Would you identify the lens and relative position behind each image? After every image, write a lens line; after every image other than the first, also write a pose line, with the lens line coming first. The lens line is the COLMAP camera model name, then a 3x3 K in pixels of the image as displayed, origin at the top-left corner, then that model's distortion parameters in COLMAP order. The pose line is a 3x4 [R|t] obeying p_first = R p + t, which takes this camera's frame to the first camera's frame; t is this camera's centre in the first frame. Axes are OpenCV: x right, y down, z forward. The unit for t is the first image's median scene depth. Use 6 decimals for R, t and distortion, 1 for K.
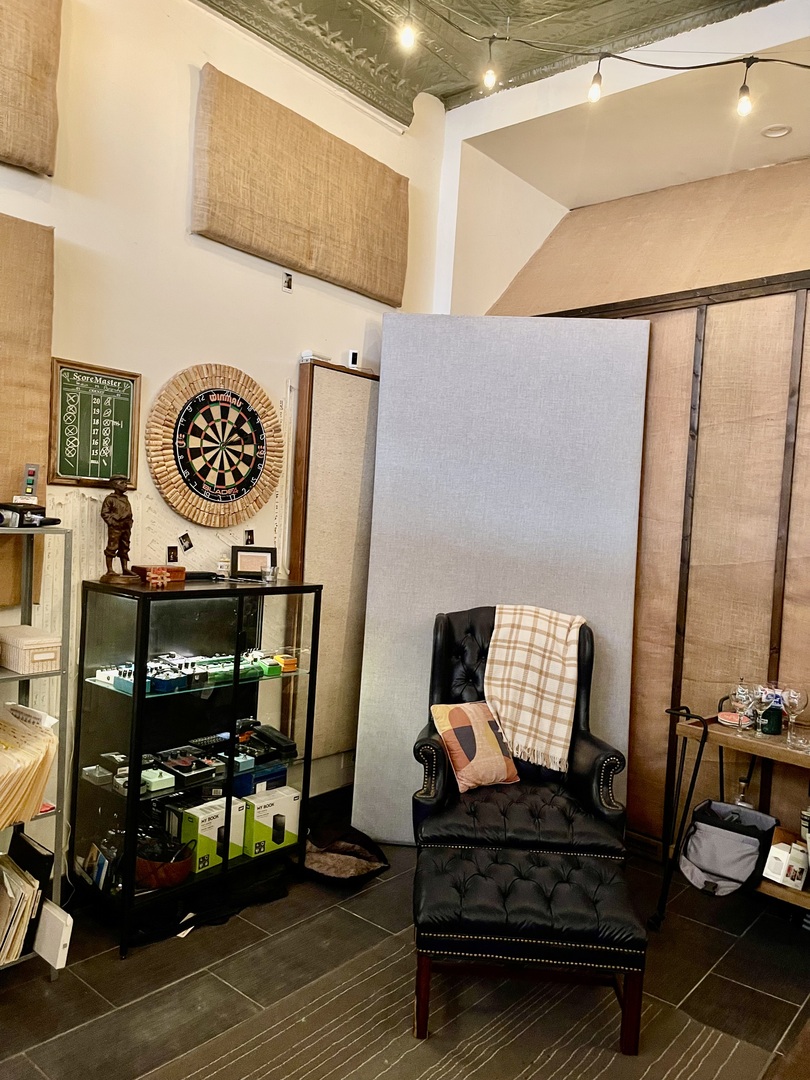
lens RADIAL K [[809.0, 0, 402.1], [0, 809.0, 543.6], [0, 0, 1]] dist [0.042223, -0.052052]
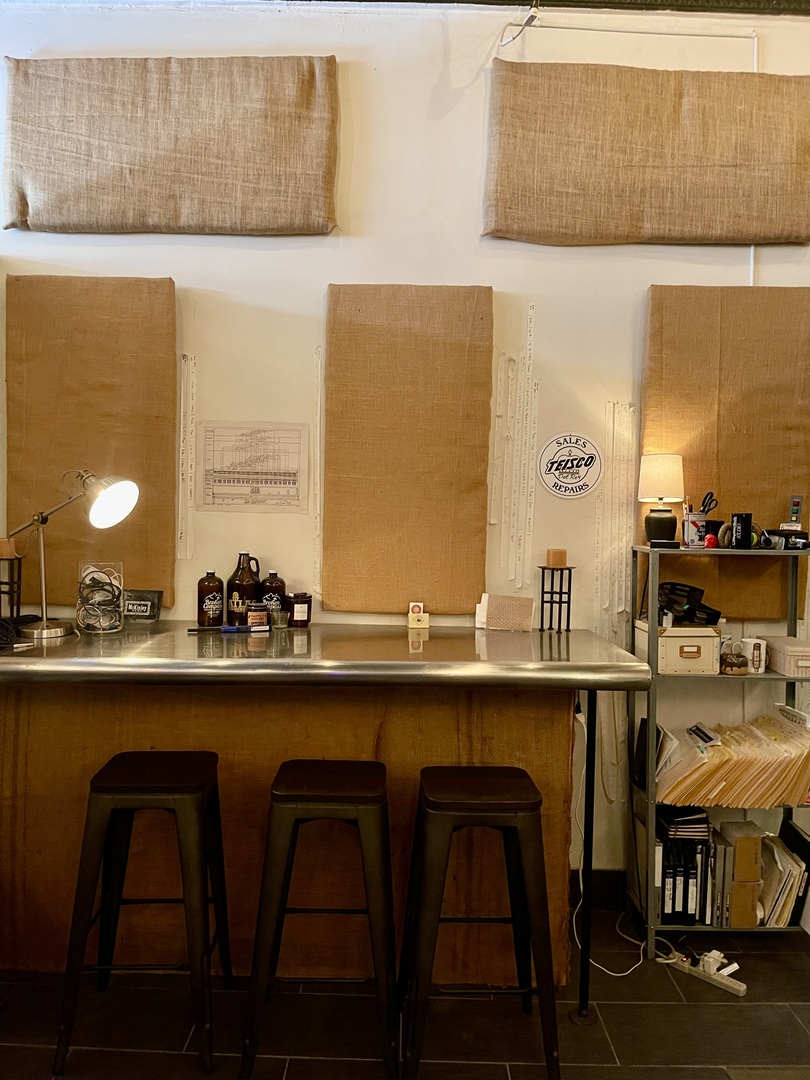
lens RADIAL K [[809.0, 0, 404.8], [0, 809.0, 551.4], [0, 0, 1]] dist [0.042223, -0.052052]
pose [[0.636583, -0.014029, -0.771081, 0.080598], [-0.009267, 0.999623, -0.025838, 0.016065], [0.771153, 0.023593, 0.636213, -0.159341]]
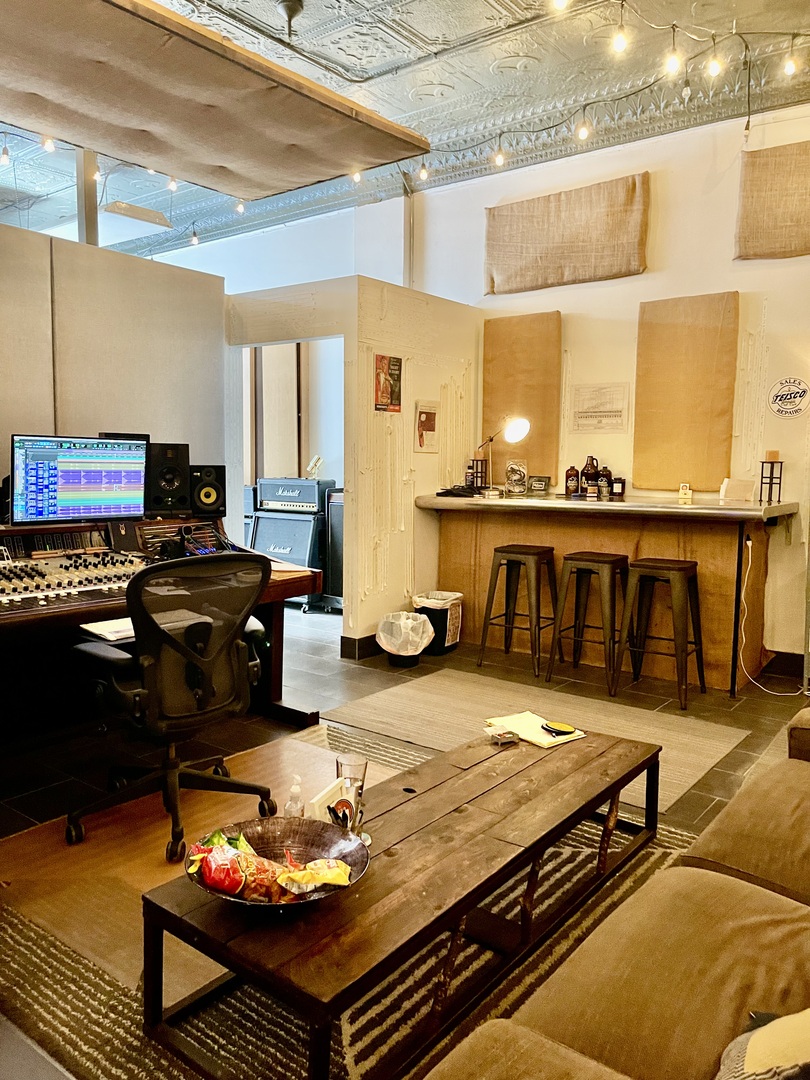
lens RADIAL K [[809.0, 0, 400.6], [0, 809.0, 529.8], [0, 0, 1]] dist [0.042223, -0.052052]
pose [[0.039072, 0.033306, -0.998681, 1.340013], [-0.038634, 0.998747, 0.031797, 0.156051], [0.998489, 0.037341, 0.040310, -0.181467]]
